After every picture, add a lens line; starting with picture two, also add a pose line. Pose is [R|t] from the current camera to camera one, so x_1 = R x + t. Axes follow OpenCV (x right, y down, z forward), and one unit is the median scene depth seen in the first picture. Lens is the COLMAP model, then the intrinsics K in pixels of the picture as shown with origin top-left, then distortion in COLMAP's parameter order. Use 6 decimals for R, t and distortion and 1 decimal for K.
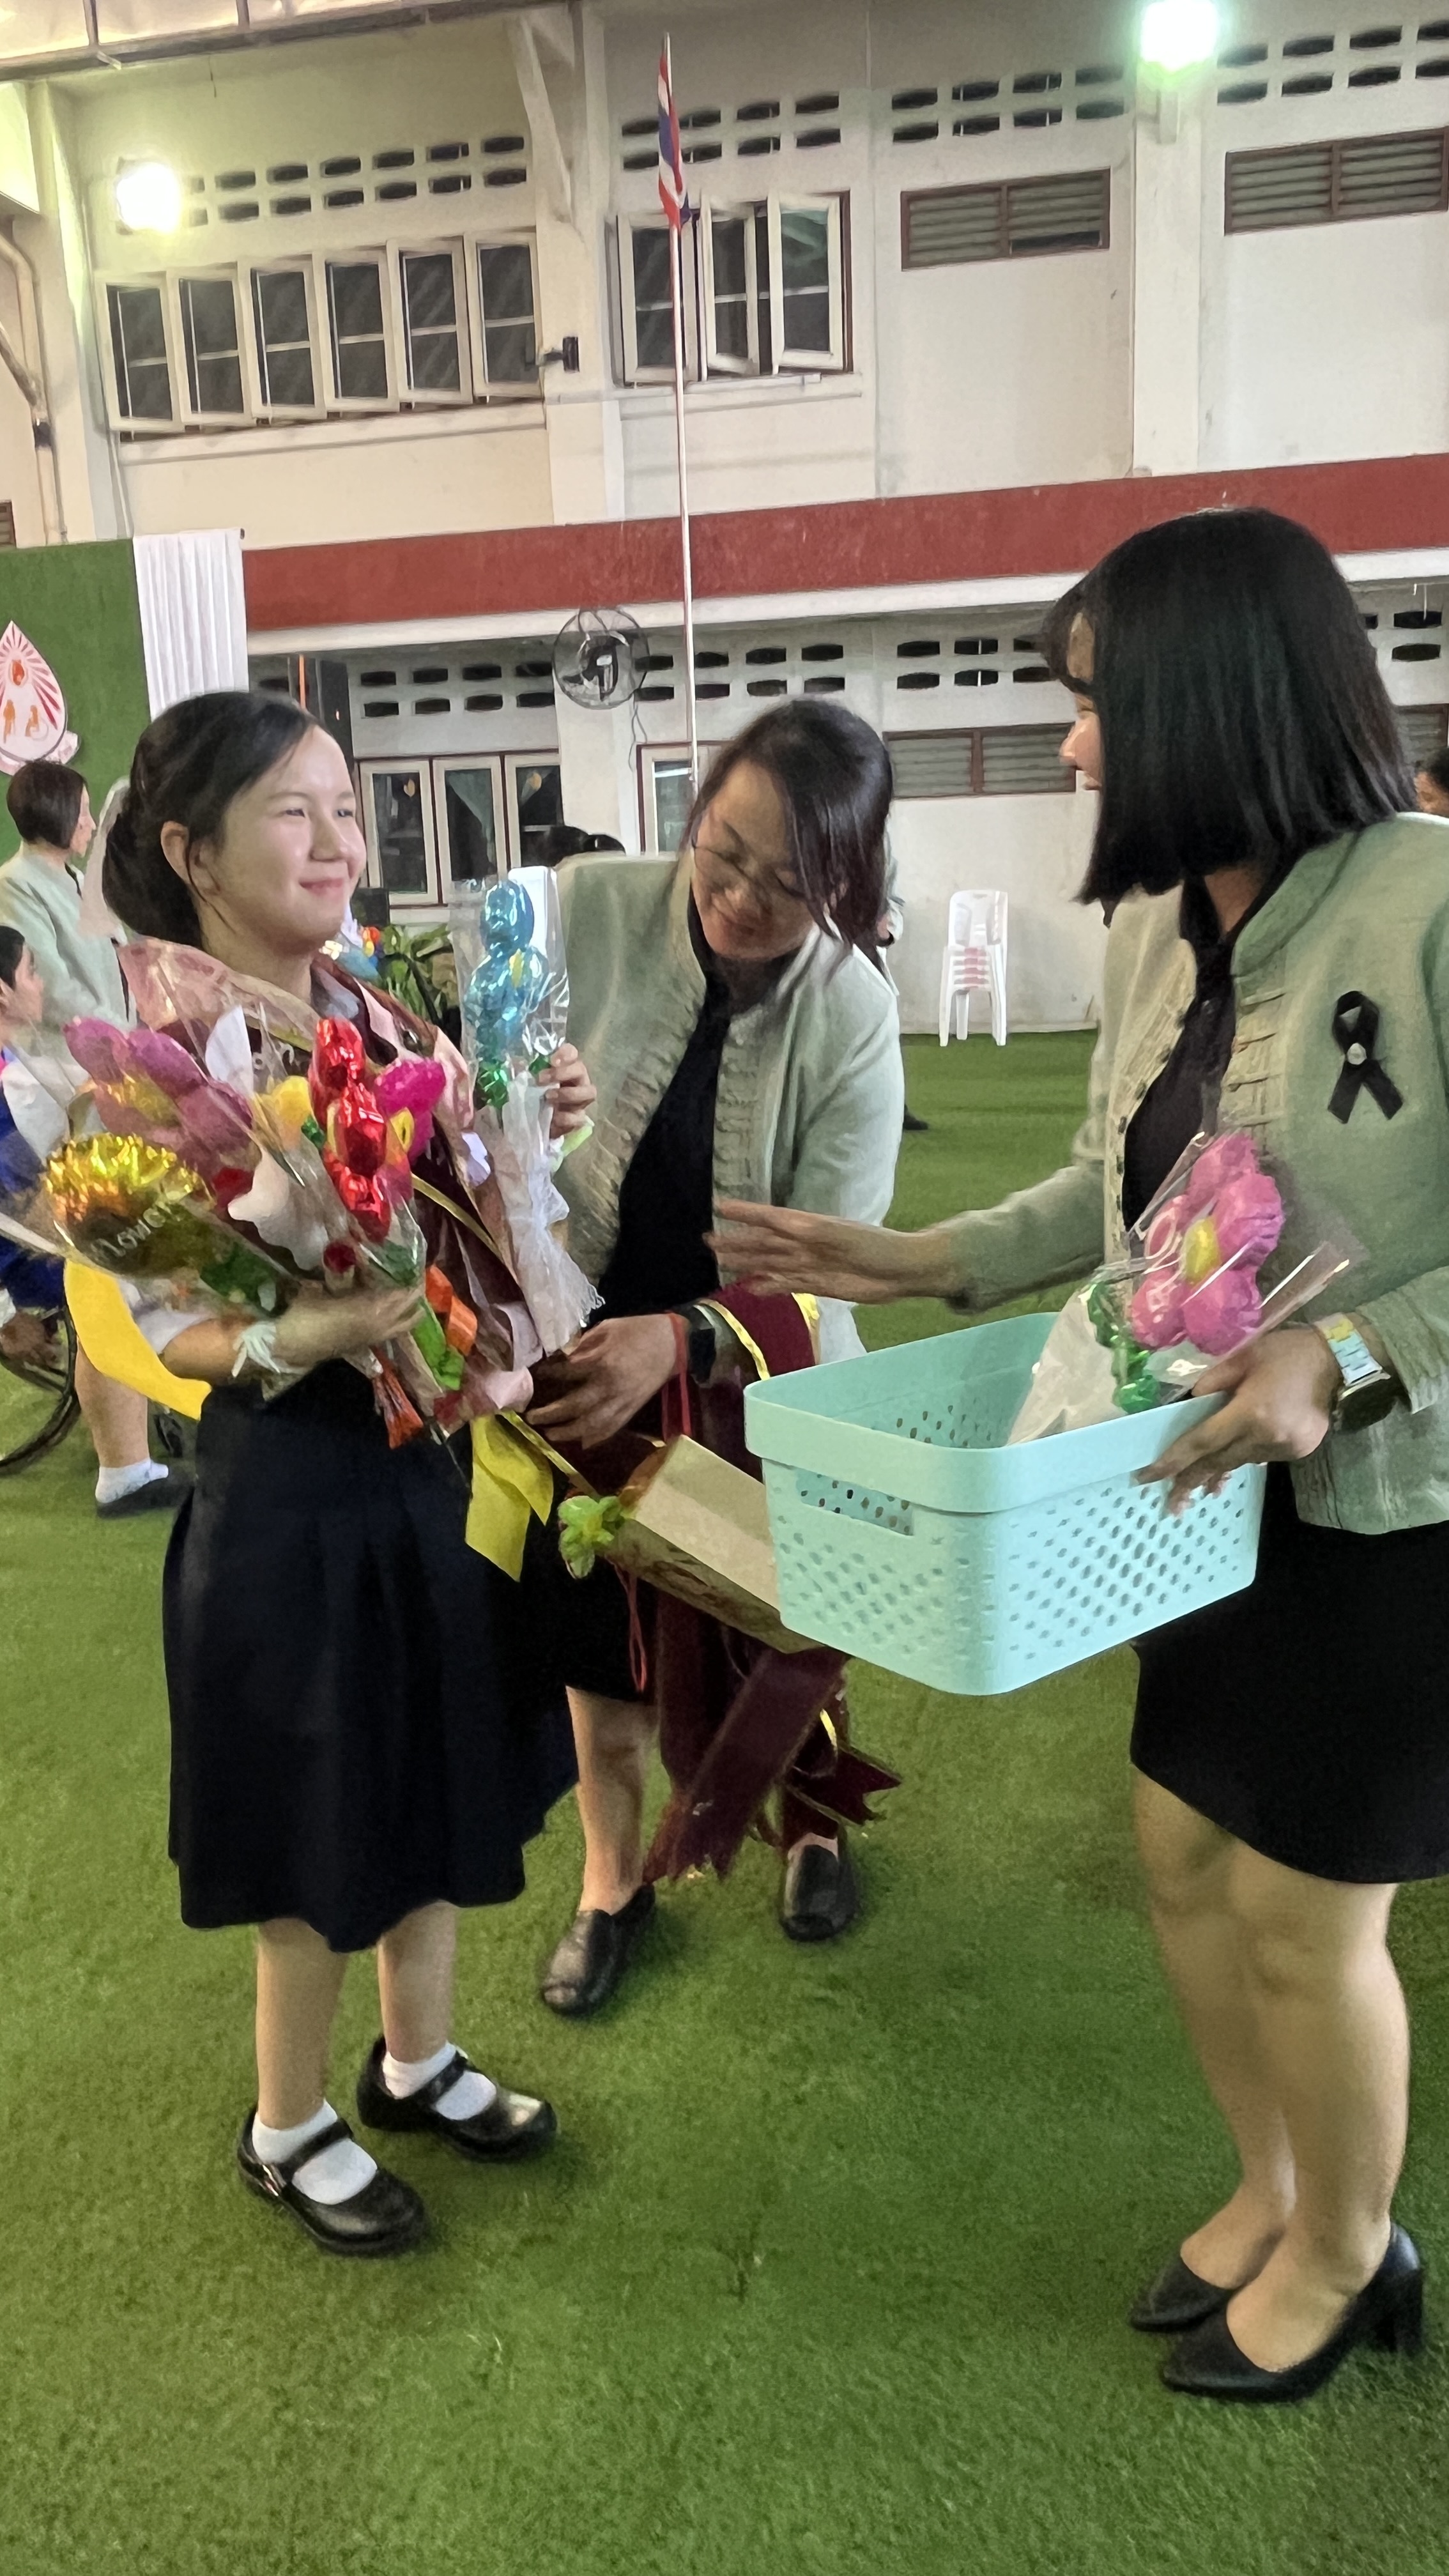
lens RADIAL K [[1816.6, 0, 739.0], [0, 1816.6, 1276.1], [0, 0, 1]] dist [0.007800, -0.019138]
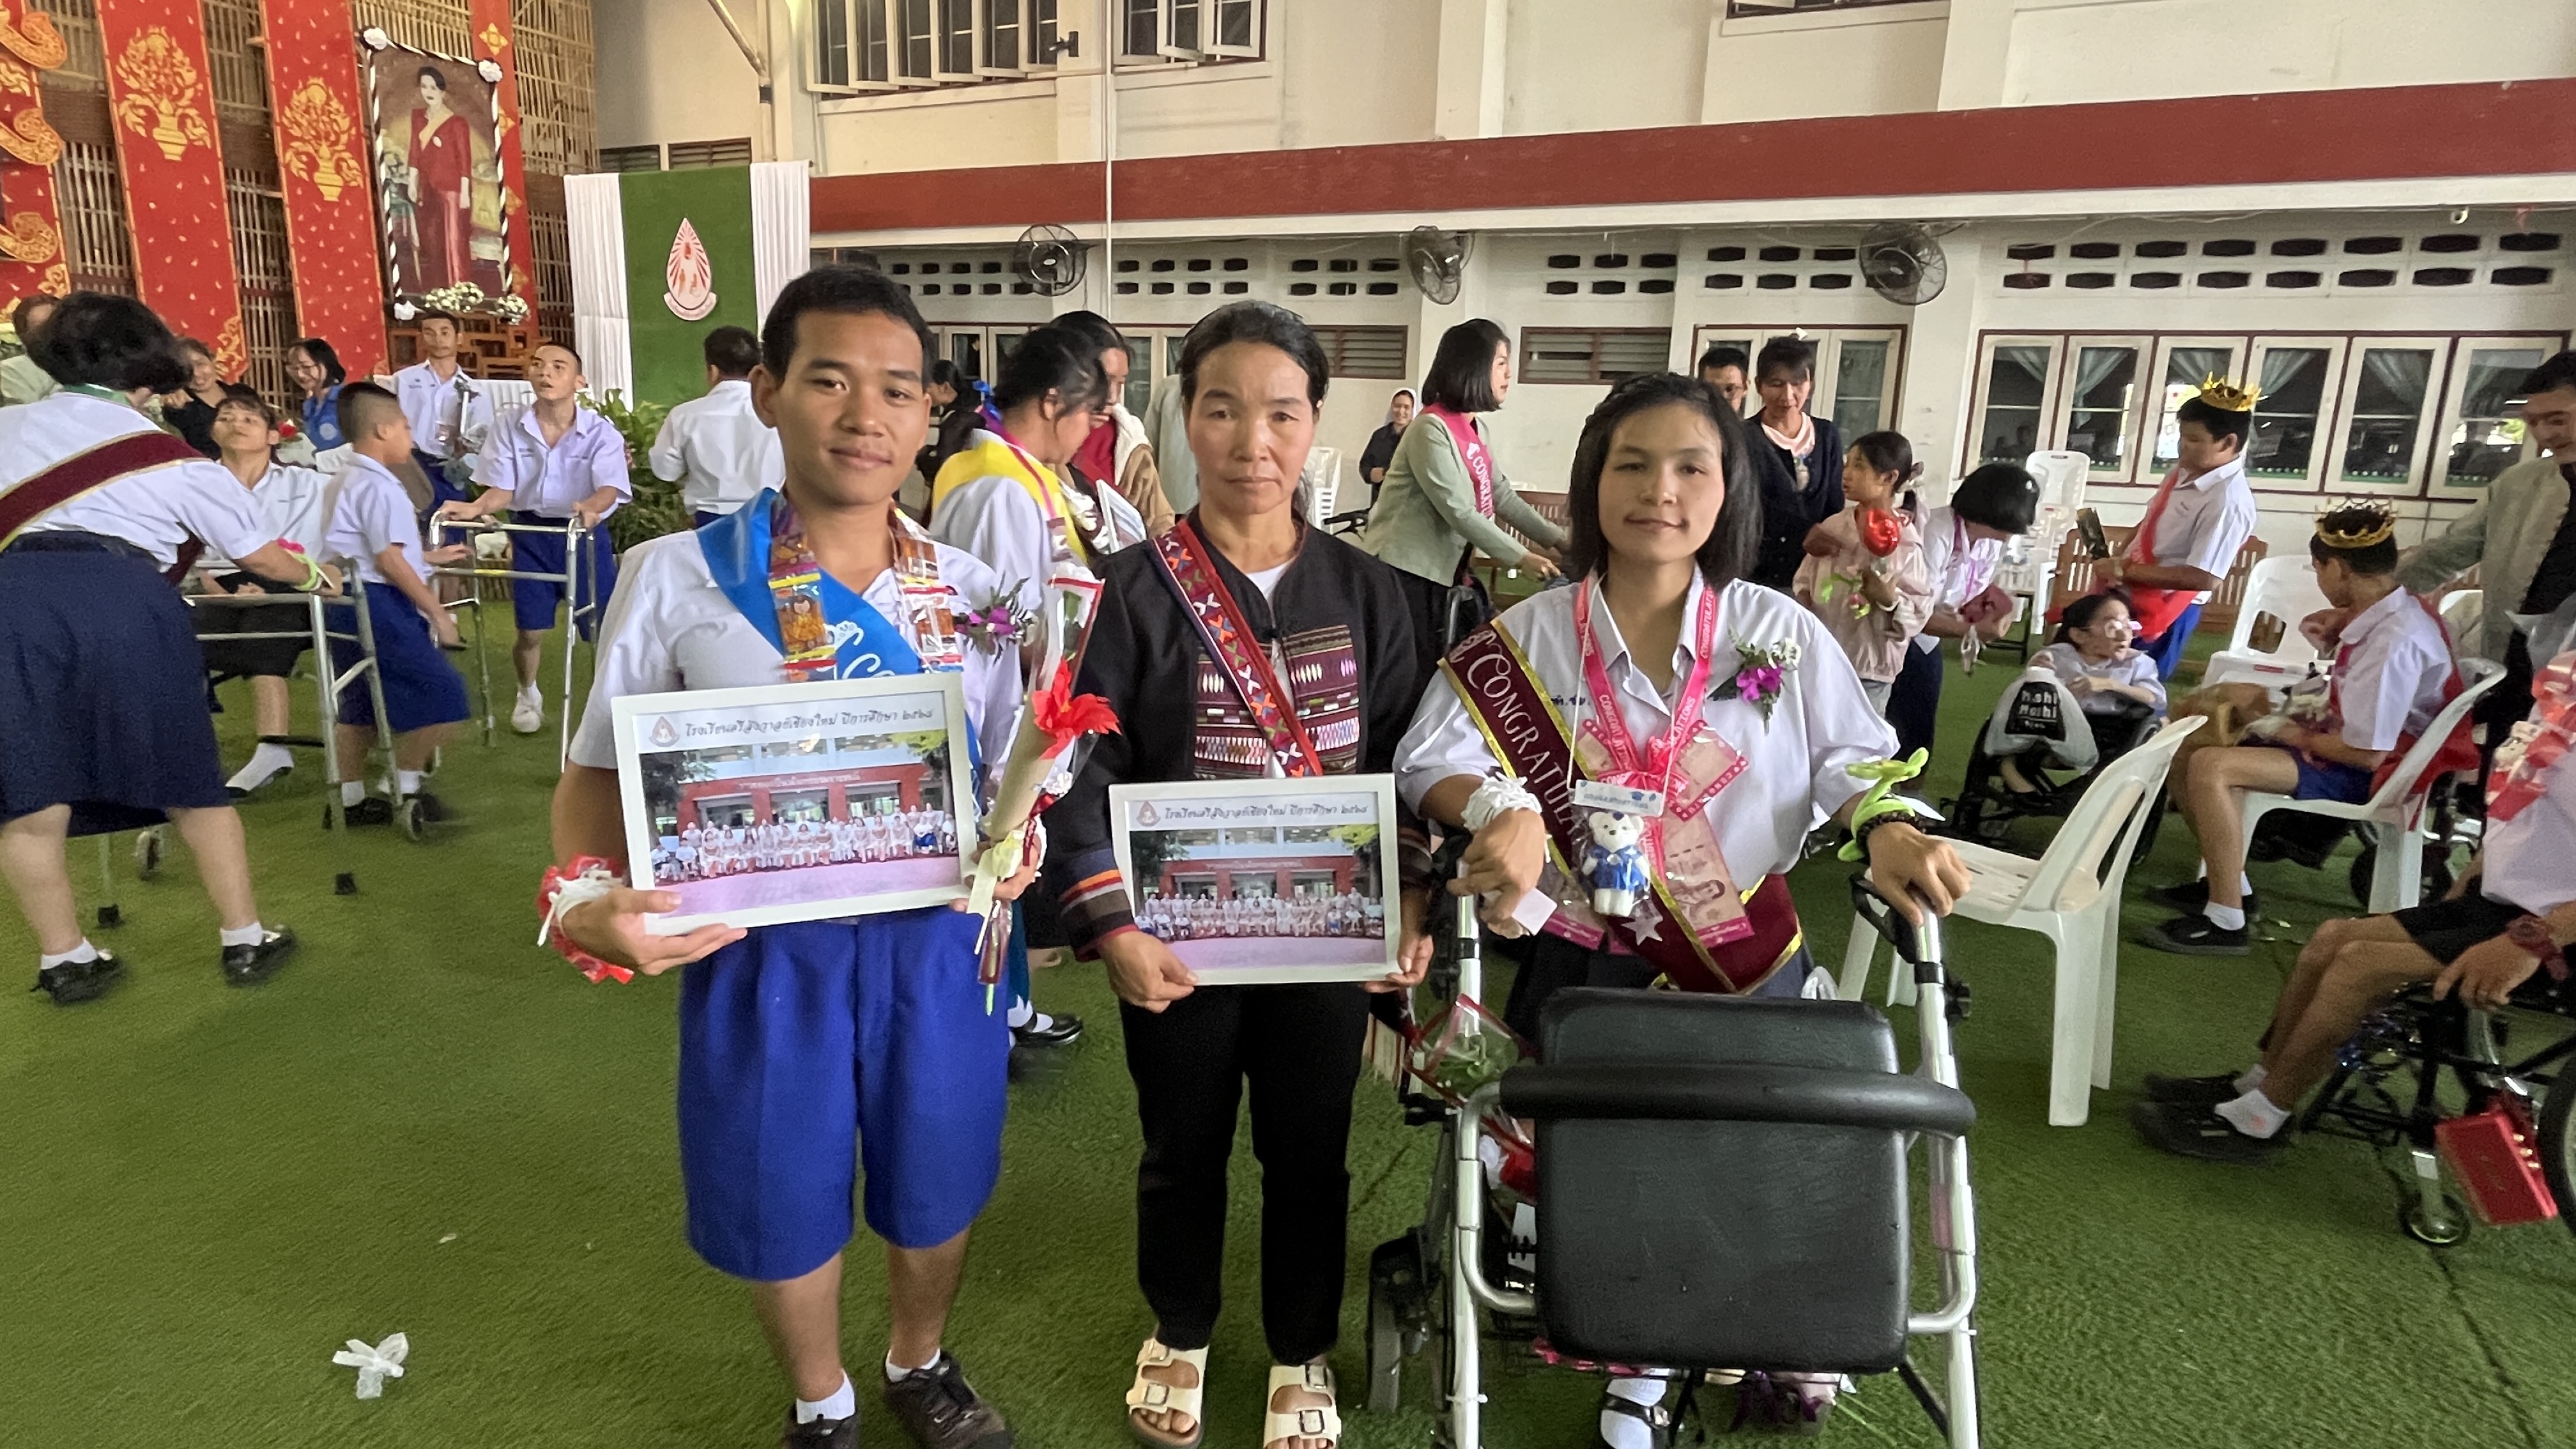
lens RADIAL K [[1365.1, 0, 1293.1], [0, 1365.1, 723.6], [0, 0, 1]] dist [-0.007807, 0.001560]
pose [[0.965517, 0.126252, -0.227678, 0.370296], [-0.126811, 0.991851, 0.012231, -0.019860], [0.227367, 0.017062, 0.973660, 0.020645]]
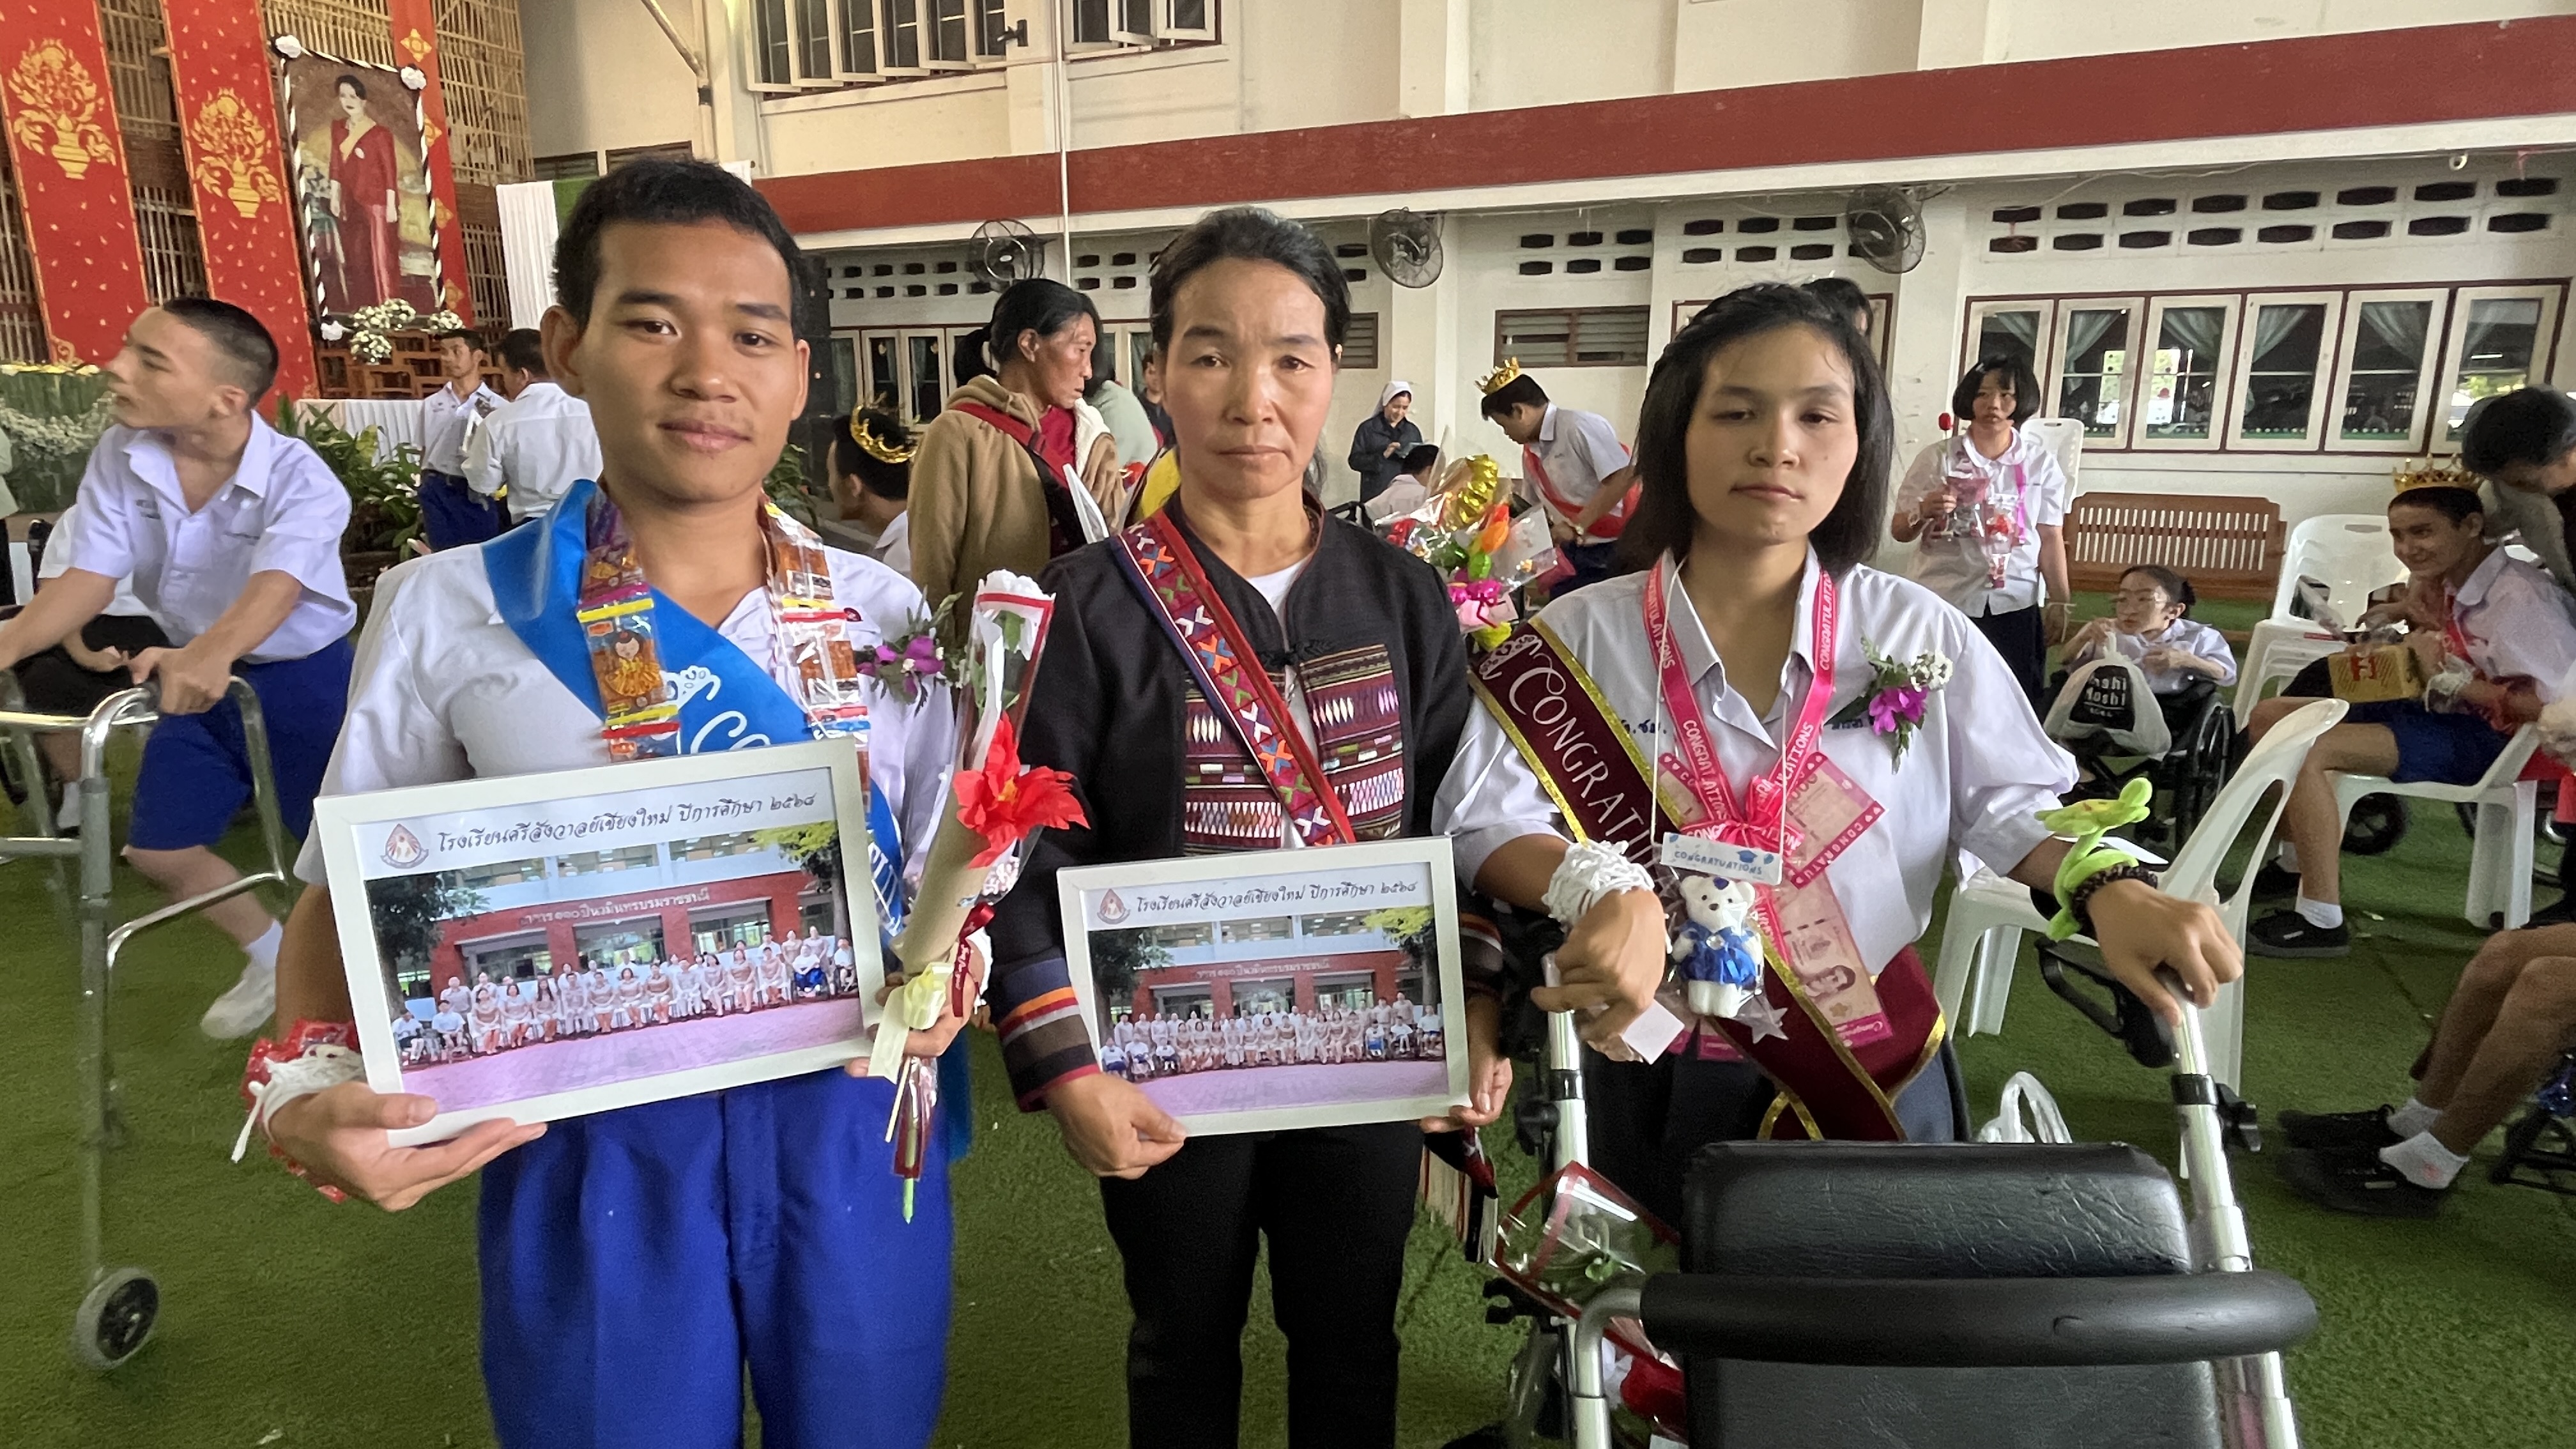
lens RADIAL K [[1365.1, 0, 1299.2], [0, 1365.1, 727.8], [0, 0, 1]] dist [-0.007807, 0.001560]
pose [[0.973848, 0.090609, -0.208350, 0.360984], [-0.089863, 0.995868, 0.013064, -0.021378], [0.208673, 0.006001, 0.977967, 0.049532]]
